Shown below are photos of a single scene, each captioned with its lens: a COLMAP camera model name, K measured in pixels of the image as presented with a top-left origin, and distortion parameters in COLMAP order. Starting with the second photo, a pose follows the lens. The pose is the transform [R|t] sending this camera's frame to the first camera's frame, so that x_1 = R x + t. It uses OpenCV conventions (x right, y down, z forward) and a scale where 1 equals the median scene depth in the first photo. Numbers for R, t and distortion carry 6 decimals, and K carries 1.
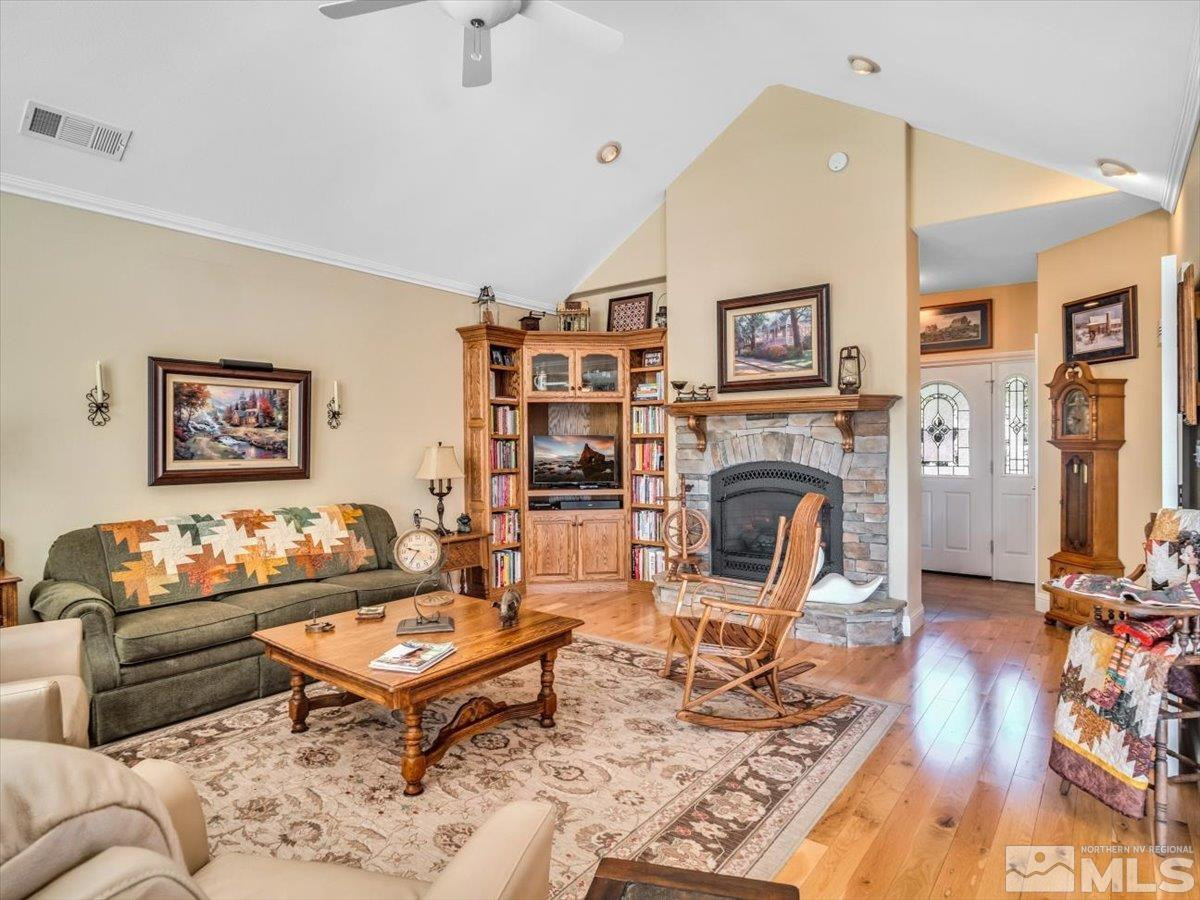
lens RADIAL K [[661.1, 0, 590.4], [0, 661.1, 453.5], [0, 0, 1]] dist [-0.001385, -0.000316]
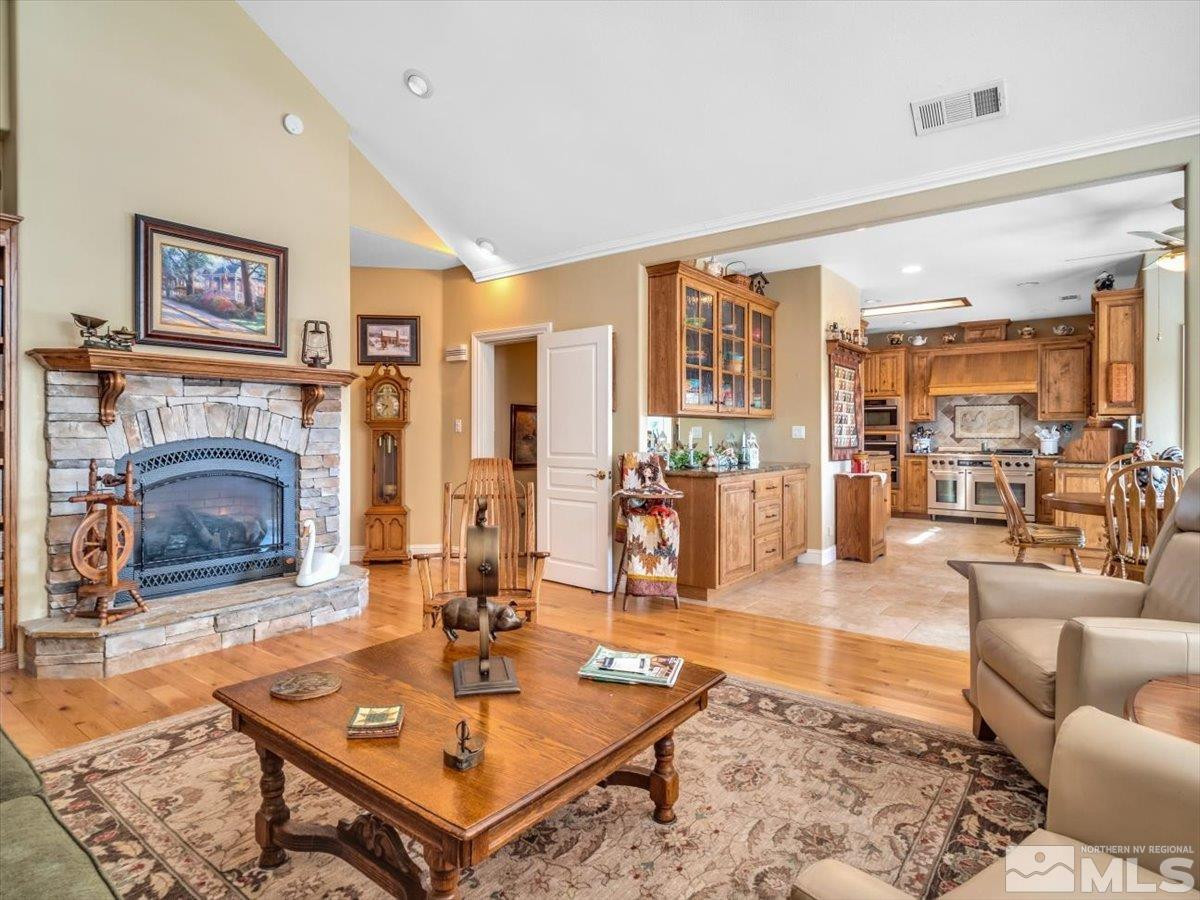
lens RADIAL K [[651.4, 0, 596.9], [0, 651.4, 433.3], [0, 0, 1]] dist [0.005729, 0.000749]
pose [[-0.014134, 0.006672, 0.999878, -0.553189], [0.015907, 0.999853, -0.006447, 0.019147], [-0.999774, 0.015814, -0.014238, 0.556558]]
